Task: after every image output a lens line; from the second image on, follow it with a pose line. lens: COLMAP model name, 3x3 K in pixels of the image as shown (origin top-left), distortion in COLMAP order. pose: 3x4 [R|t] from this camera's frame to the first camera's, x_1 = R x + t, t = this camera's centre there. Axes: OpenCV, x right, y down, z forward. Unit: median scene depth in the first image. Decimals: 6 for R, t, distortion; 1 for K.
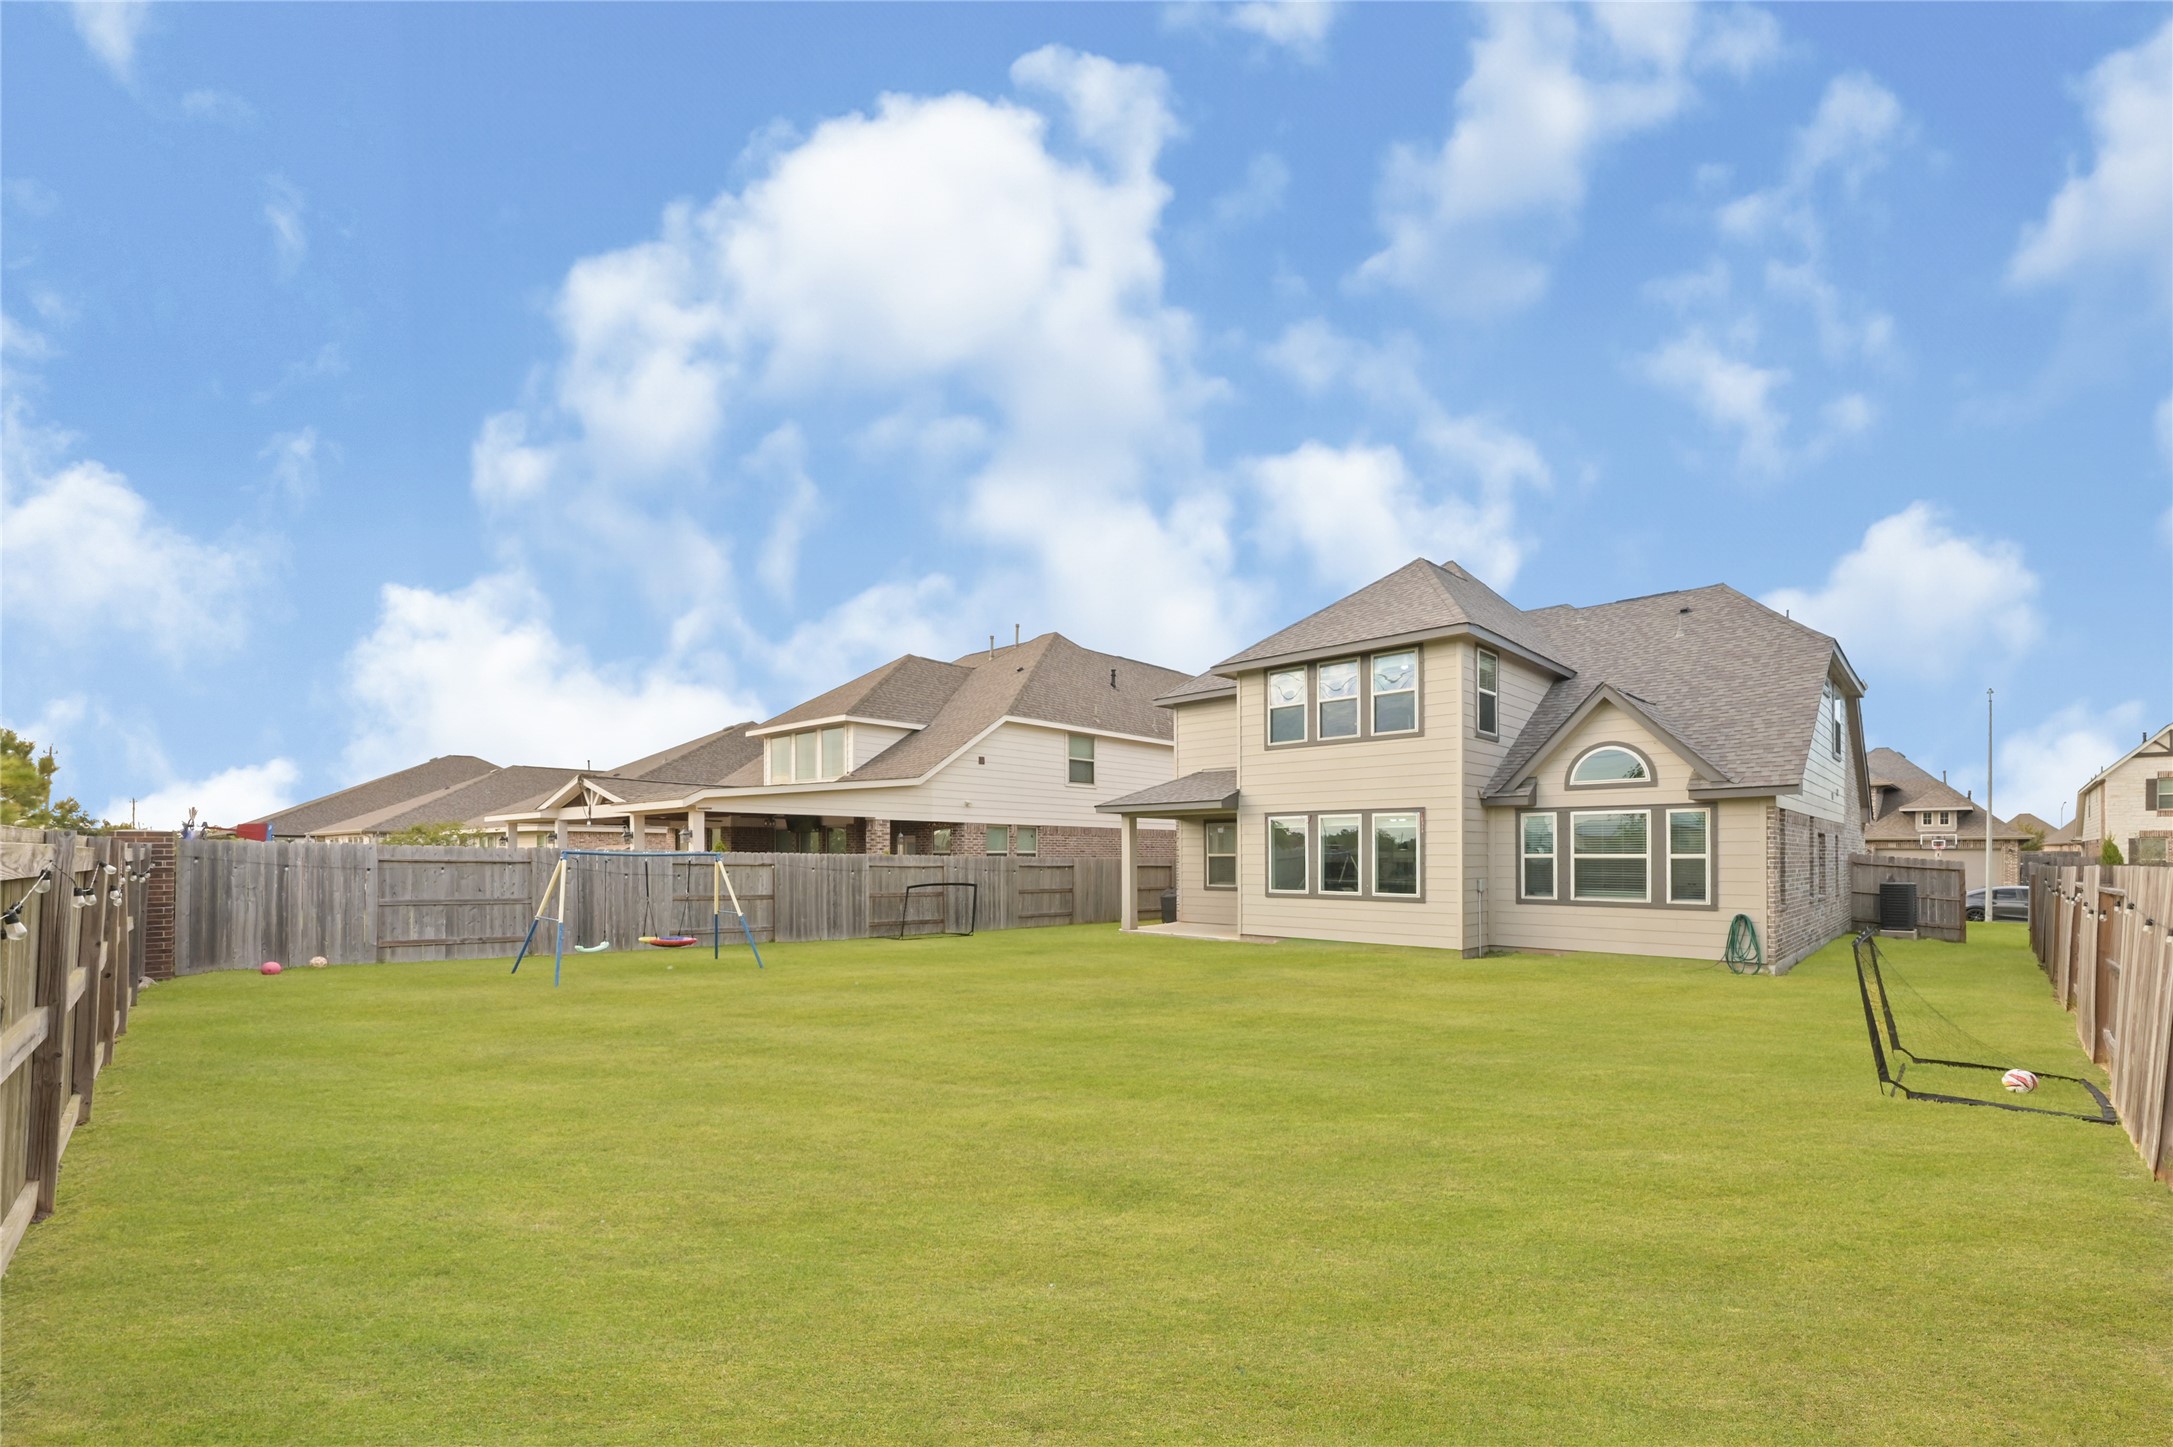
lens RADIAL K [[868.1, 0, 1086.5], [0, 868.1, 723.5], [0, 0, 1]] dist [-0.000136, 0.000080]
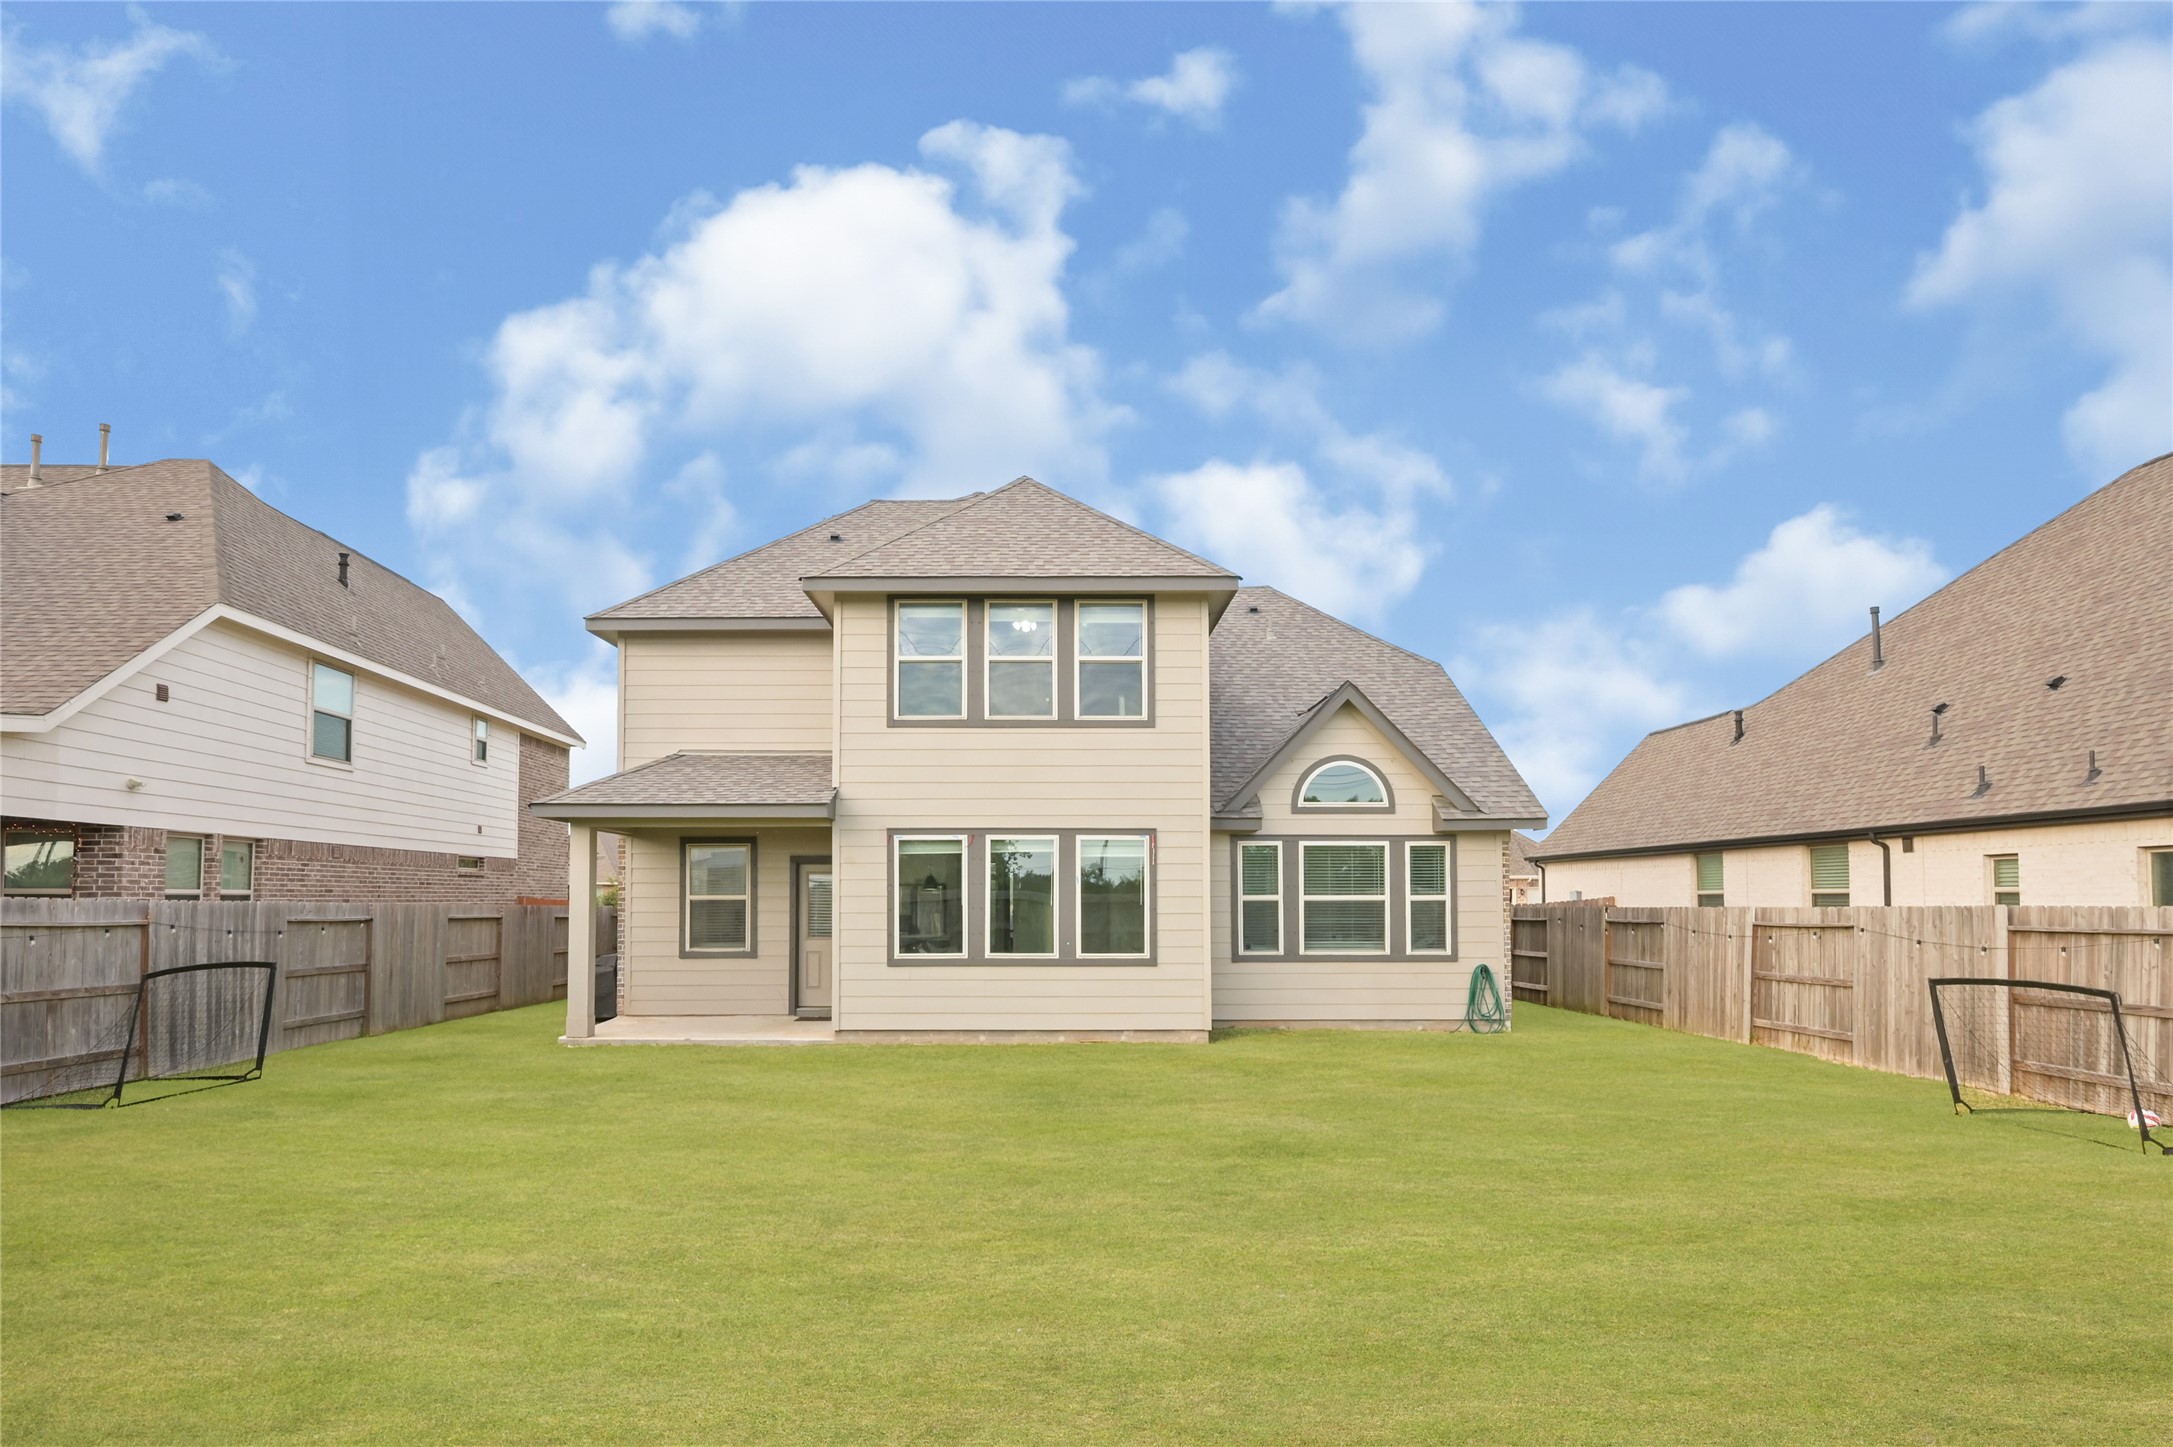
lens RADIAL K [[1211.8, 0, 1086.5], [0, 1211.8, 723.5], [0, 0, 1]] dist [-0.002187, -0.000255]
pose [[0.732433, 0.095009, 0.674177, -0.308662], [-0.100085, 0.994483, -0.031415, 0.047673], [-0.673442, -0.044466, 0.737901, 0.315587]]
